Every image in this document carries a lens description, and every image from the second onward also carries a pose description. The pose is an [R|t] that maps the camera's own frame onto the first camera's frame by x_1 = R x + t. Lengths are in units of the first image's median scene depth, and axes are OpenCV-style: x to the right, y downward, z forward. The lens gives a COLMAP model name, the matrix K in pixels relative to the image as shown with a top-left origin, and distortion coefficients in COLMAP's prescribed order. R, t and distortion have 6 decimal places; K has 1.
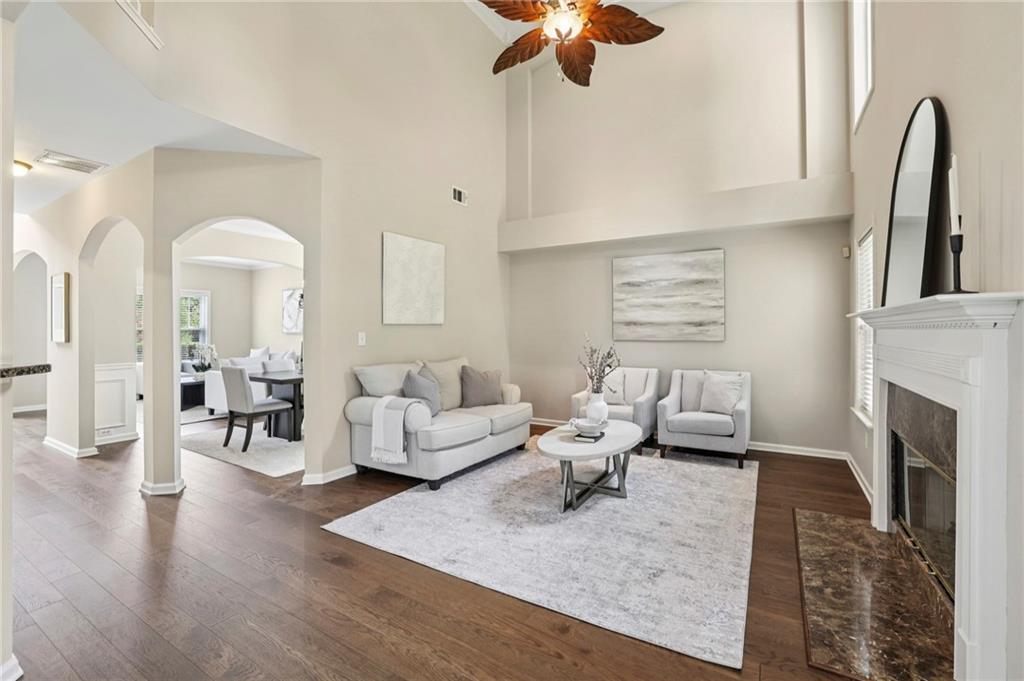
lens RADIAL K [[448.3, 0, 516.5], [0, 448.3, 330.9], [0, 0, 1]] dist [-0.028736, 0.002302]
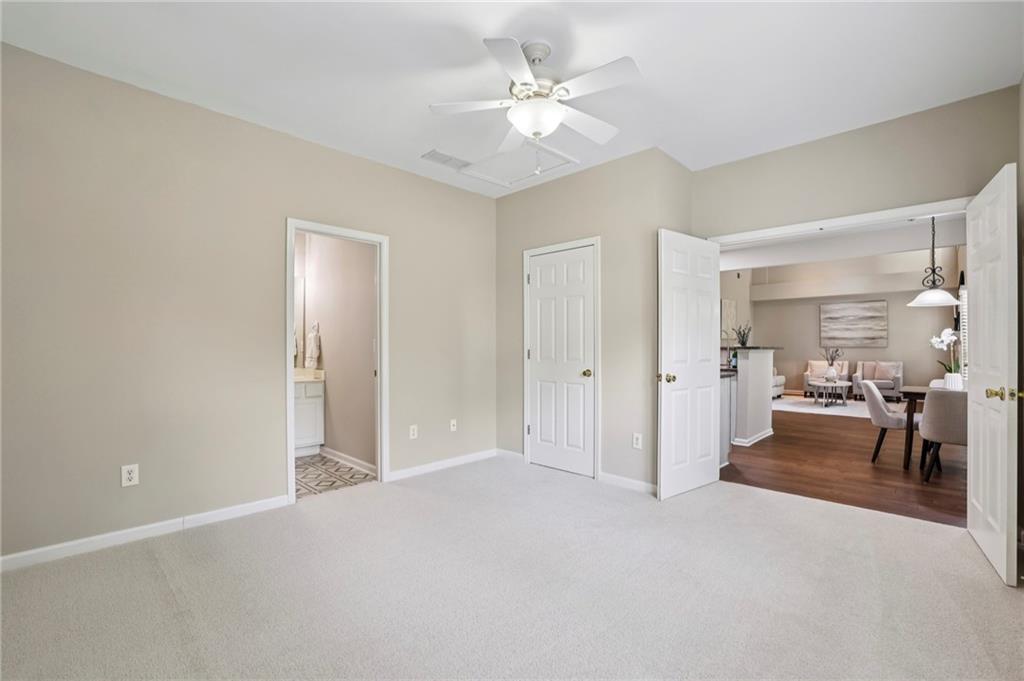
lens RADIAL K [[448.3, 0, 506.1], [0, 448.3, 348.6], [0, 0, 1]] dist [-0.028736, 0.002302]
pose [[0.969912, -0.000550, -0.243455, -0.710070], [0.000897, 0.999999, 0.001312, 0.026406], [0.243454, -0.001491, 0.969911, -1.323267]]
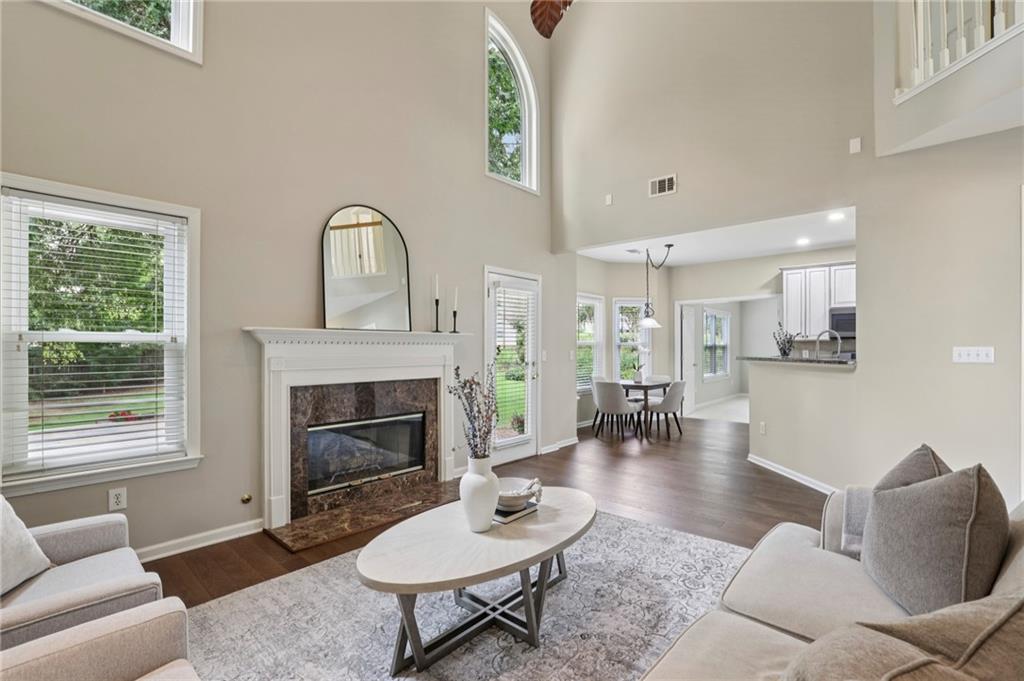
lens RADIAL K [[448.3, 0, 512.2], [0, 448.3, 347.7], [0, 0, 1]] dist [-0.028736, 0.002302]
pose [[-0.977101, 0.003410, 0.212748, 0.016524], [0.002710, 0.999990, -0.003582, 0.007348], [-0.212758, -0.002923, -0.977101, 1.106796]]
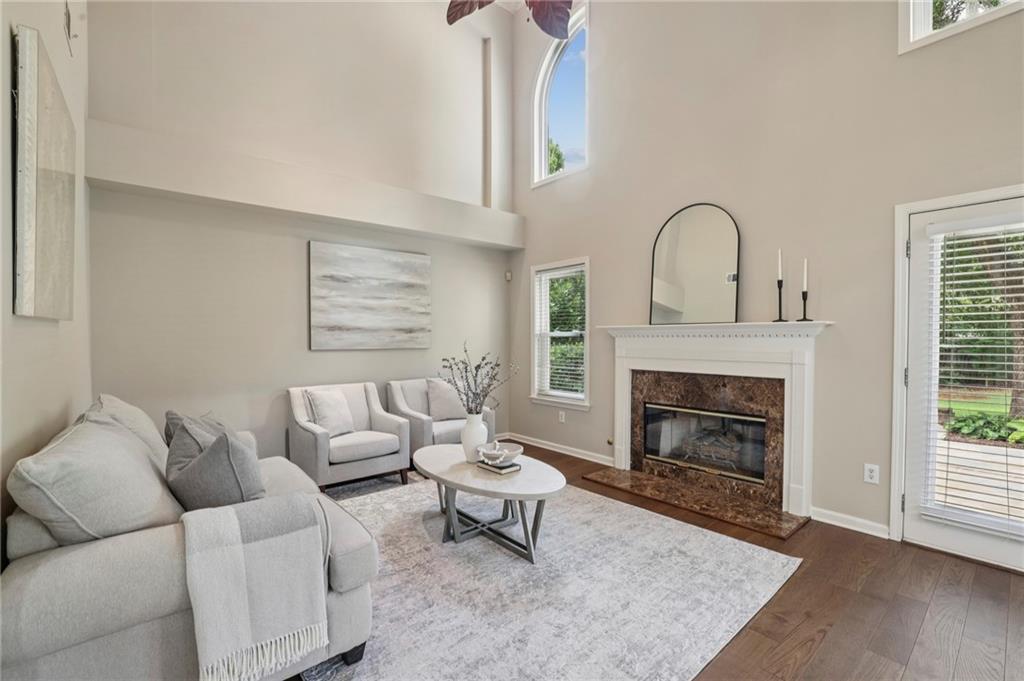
lens RADIAL K [[448.3, 0, 517.8], [0, 448.3, 344.5], [0, 0, 1]] dist [-0.028736, 0.002302]
pose [[0.322713, -0.013770, 0.946397, -0.415414], [-0.000825, 0.999890, 0.014830, 0.000046], [-0.946497, -0.005567, 0.322666, 0.481204]]
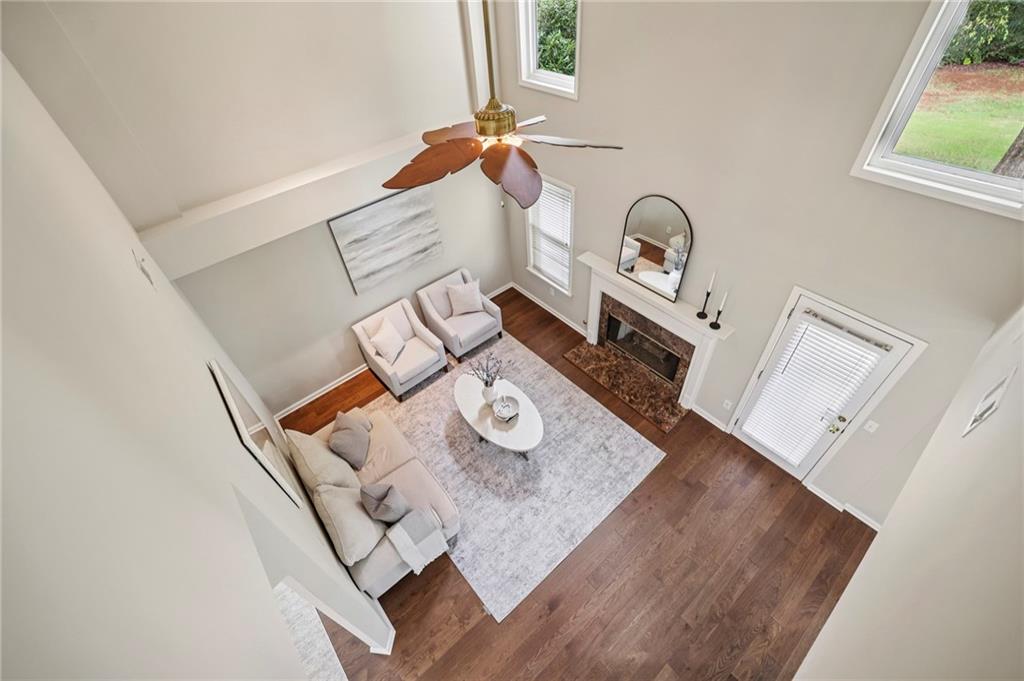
lens RADIAL K [[448.3, 0, 521.3], [0, 448.3, 334.7], [0, 0, 1]] dist [-0.028736, 0.002302]
pose [[0.318952, -0.668464, 0.671882, -0.426054], [0.046952, 0.719182, 0.693234, -0.643666], [-0.946607, -0.189562, 0.260770, 0.430425]]
